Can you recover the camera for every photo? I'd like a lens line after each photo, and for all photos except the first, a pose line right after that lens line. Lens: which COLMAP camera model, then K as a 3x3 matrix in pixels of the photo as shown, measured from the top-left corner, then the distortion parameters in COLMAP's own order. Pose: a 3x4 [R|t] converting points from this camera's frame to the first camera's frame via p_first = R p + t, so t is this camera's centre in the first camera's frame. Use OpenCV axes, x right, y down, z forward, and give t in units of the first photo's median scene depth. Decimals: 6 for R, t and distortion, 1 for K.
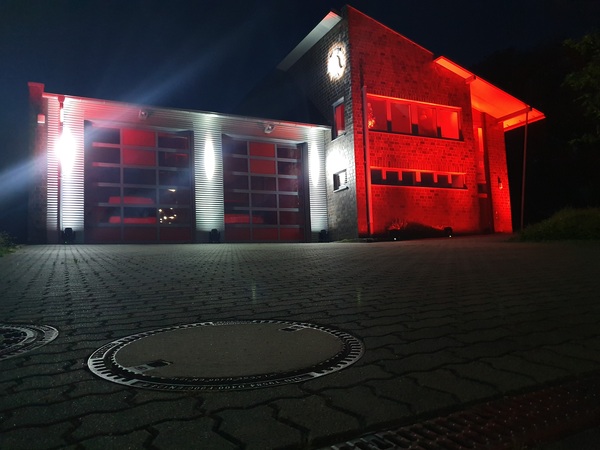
lens RADIAL K [[485.2, 0, 300.0], [0, 485.2, 225.0], [0, 0, 1]] dist [0.006804, -0.002629]
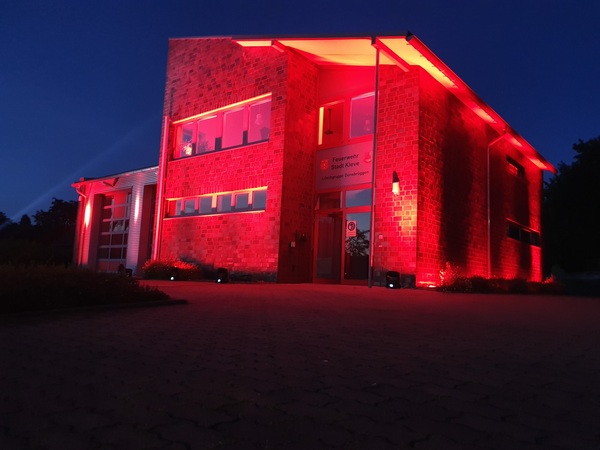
lens RADIAL K [[485.2, 0, 300.0], [0, 485.2, 225.0], [0, 0, 1]] dist [0.006804, -0.002629]
pose [[0.382640, -0.051952, -0.922436, 2.119467], [0.028901, 0.998602, -0.044254, -0.041776], [0.923445, -0.009726, 0.383606, 1.670338]]
